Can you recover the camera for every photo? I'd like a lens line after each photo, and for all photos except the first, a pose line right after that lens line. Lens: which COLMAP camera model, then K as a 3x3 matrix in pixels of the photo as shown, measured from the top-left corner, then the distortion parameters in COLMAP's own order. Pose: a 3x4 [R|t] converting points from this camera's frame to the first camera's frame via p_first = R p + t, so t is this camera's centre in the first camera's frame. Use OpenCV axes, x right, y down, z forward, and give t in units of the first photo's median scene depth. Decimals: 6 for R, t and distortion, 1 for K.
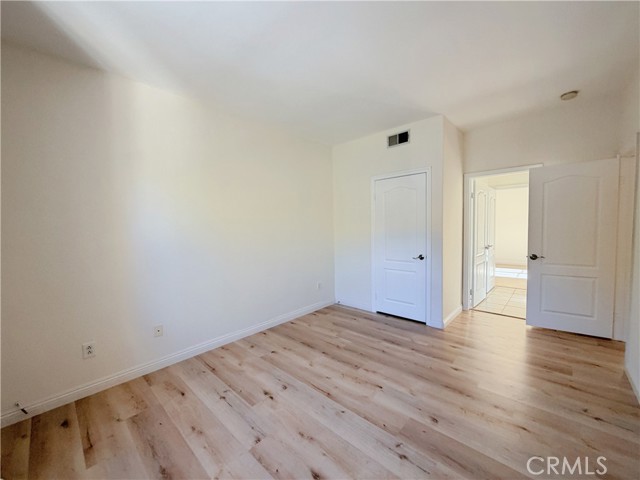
lens RADIAL K [[255.0, 0, 320.6], [0, 255.0, 239.5], [0, 0, 1]] dist [-0.000096, 0.000367]
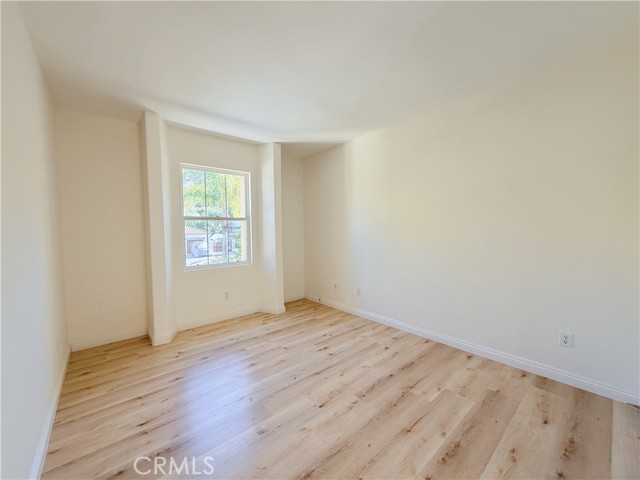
lens RADIAL K [[255.0, 0, 320.5], [0, 255.0, 238.0], [0, 0, 1]] dist [-0.000096, 0.000367]
pose [[-0.112310, 0.060675, -0.991819, 0.892854], [-0.041214, 0.996991, 0.065658, -0.066861], [0.992818, 0.048251, -0.109471, 0.863460]]
